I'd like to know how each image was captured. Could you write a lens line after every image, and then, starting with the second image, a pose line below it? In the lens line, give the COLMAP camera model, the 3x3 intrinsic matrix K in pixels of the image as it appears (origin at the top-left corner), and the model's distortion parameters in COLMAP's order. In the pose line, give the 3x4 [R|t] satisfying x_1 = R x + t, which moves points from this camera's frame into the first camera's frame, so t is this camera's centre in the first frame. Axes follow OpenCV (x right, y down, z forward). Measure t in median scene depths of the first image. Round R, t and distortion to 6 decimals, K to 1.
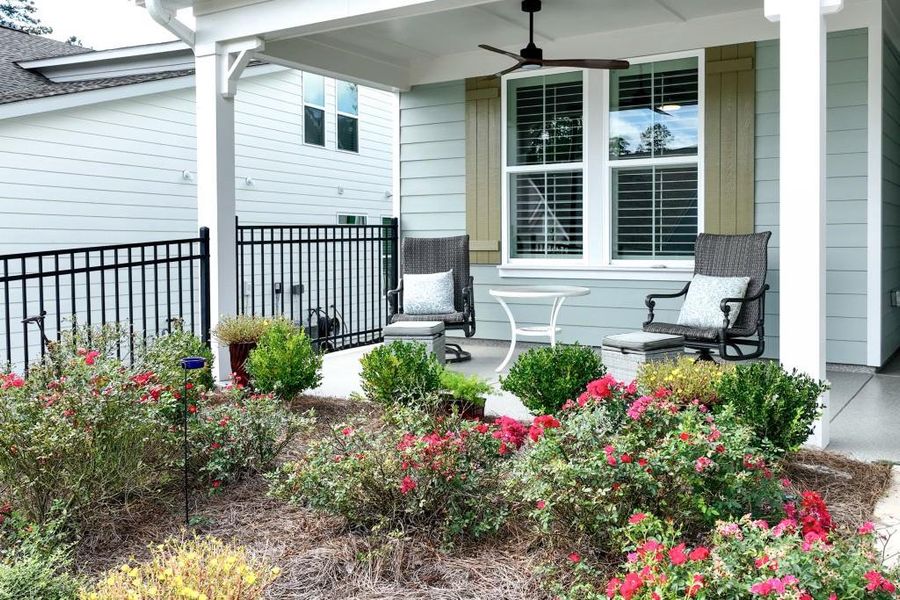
lens RADIAL K [[880.2, 0, 450.0], [0, 880.2, 300.0], [0, 0, 1]] dist [0.007747, -0.003194]
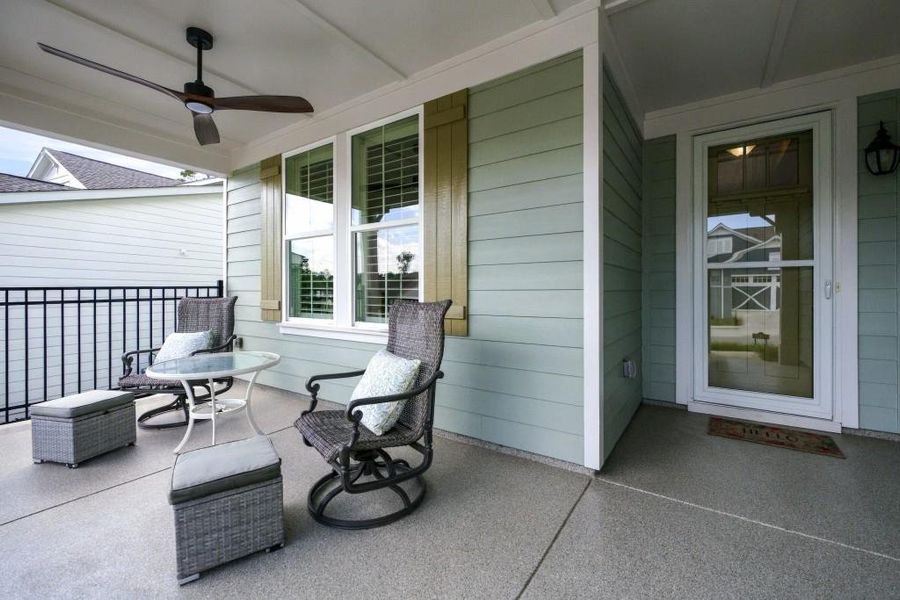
lens RADIAL K [[384.1, 0, 456.1], [0, 384.1, 303.8], [0, 0, 1]] dist [0.000195, -0.000074]
pose [[0.999804, 0.004275, -0.019344, 0.345824], [-0.004915, 0.999439, -0.033140, -0.057719], [0.019192, 0.033229, 0.999263, 0.615268]]
